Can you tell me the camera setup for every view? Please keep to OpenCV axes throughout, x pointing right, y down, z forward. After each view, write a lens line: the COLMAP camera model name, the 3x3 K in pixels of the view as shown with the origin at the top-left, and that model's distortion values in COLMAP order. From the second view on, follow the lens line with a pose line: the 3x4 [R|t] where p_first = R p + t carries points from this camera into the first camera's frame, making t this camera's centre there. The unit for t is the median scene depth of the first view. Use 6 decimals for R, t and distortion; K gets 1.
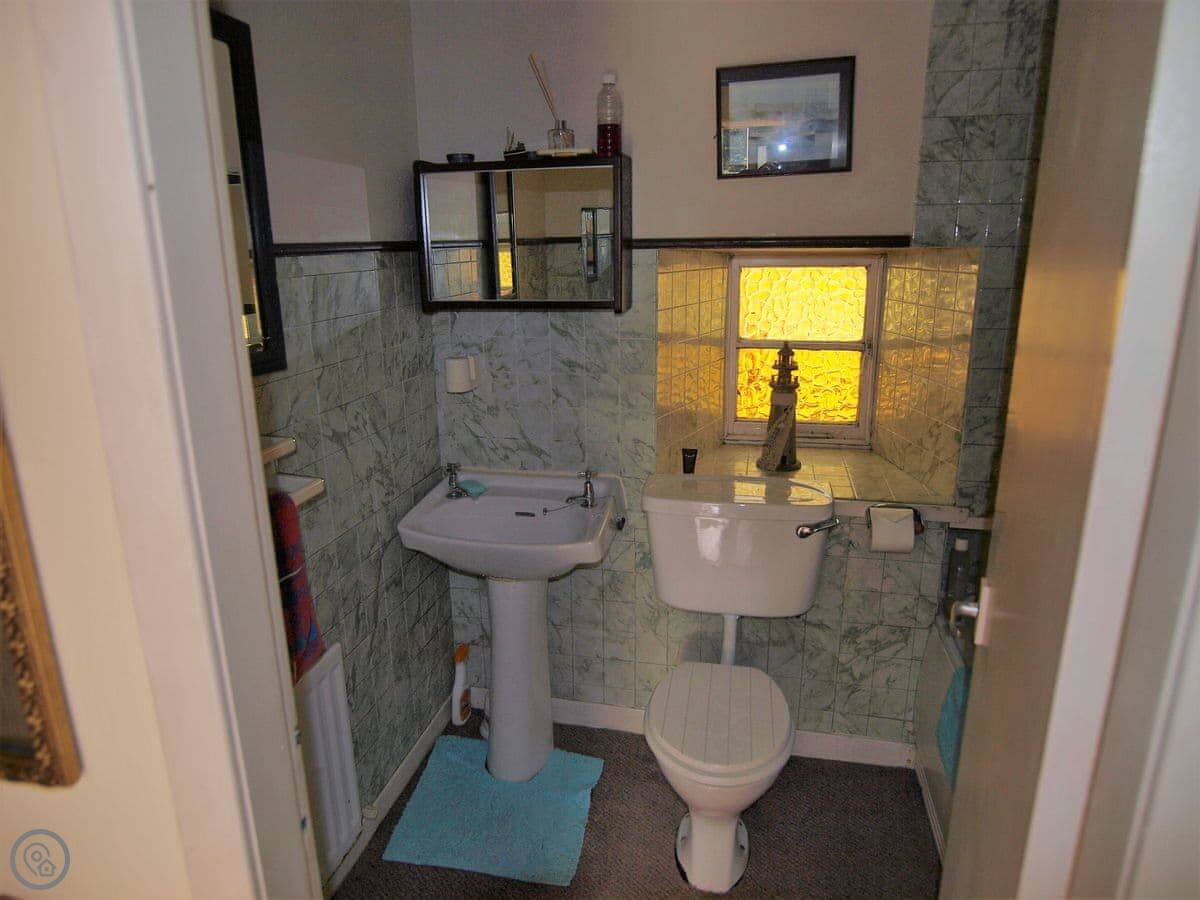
lens RADIAL K [[759.0, 0, 594.8], [0, 759.0, 445.2], [0, 0, 1]] dist [-0.026422, 0.000272]
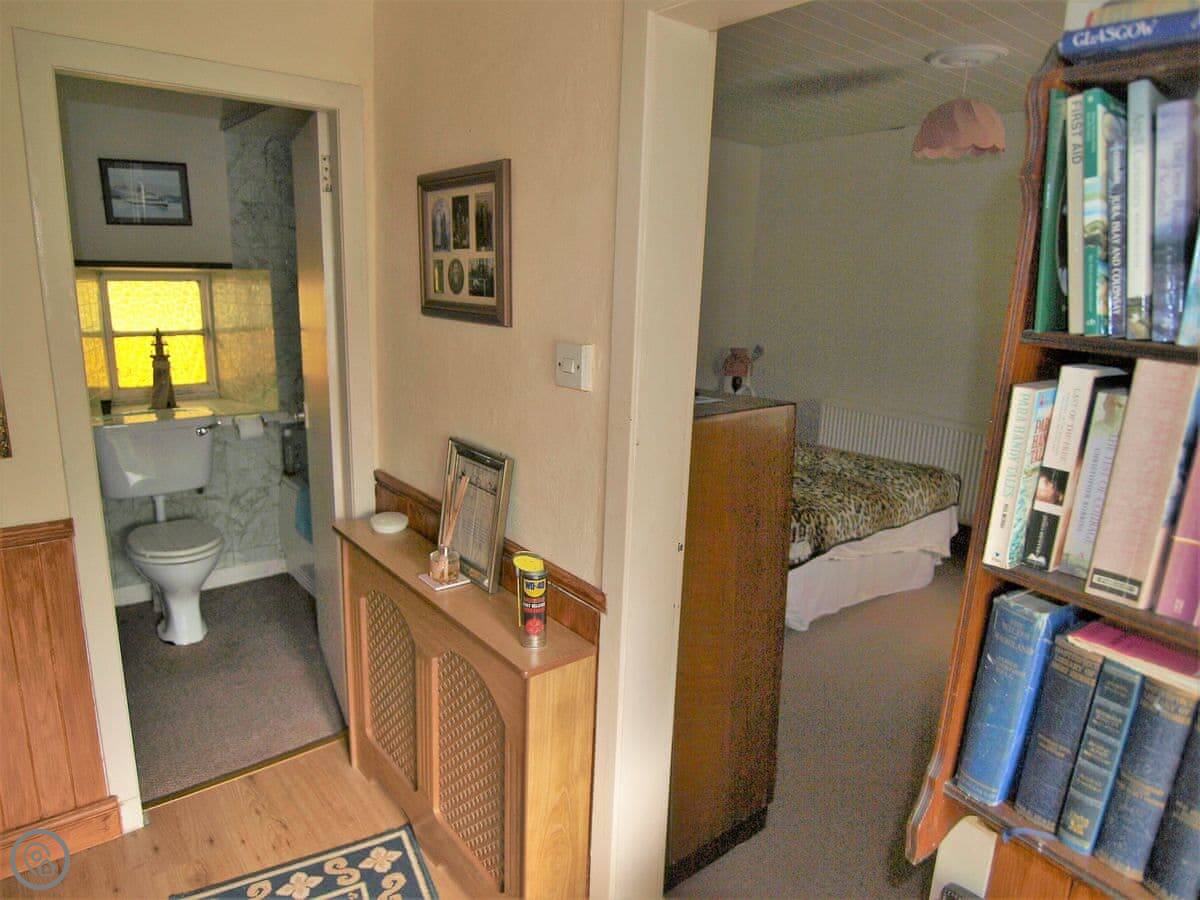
lens RADIAL K [[759.0, 0, 594.8], [0, 759.0, 445.2], [0, 0, 1]] dist [-0.026422, 0.000272]
pose [[0.622757, -0.140920, 0.769621, -0.440532], [0.172617, 0.984155, 0.040524, 0.206676], [-0.763137, 0.107613, 0.637214, -0.693792]]
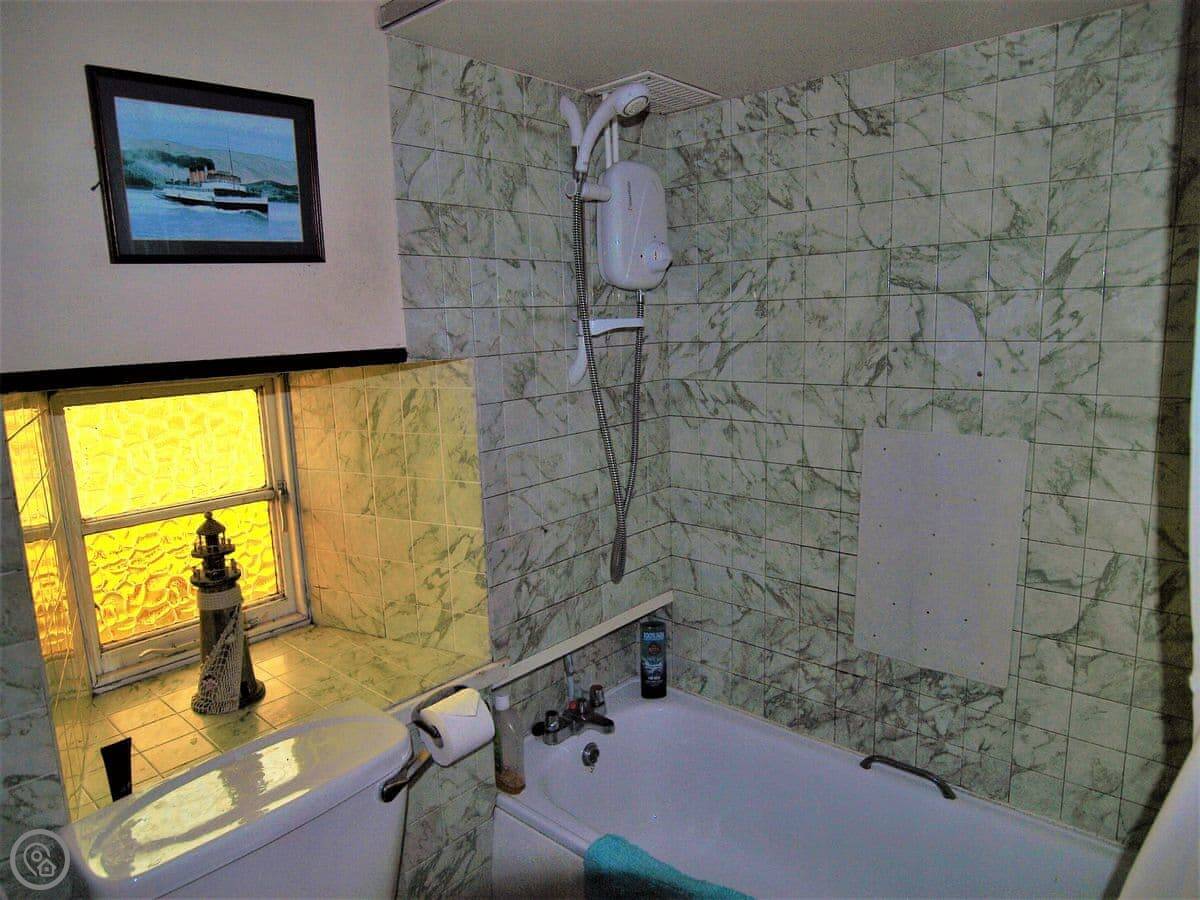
lens RADIAL K [[759.0, 0, 594.8], [0, 759.0, 445.2], [0, 0, 1]] dist [-0.026422, 0.000272]
pose [[0.494636, -0.143708, 0.857137, -0.137934], [0.251332, 0.967748, 0.017215, -0.129272], [-0.831966, 0.206911, 0.514801, 0.407899]]
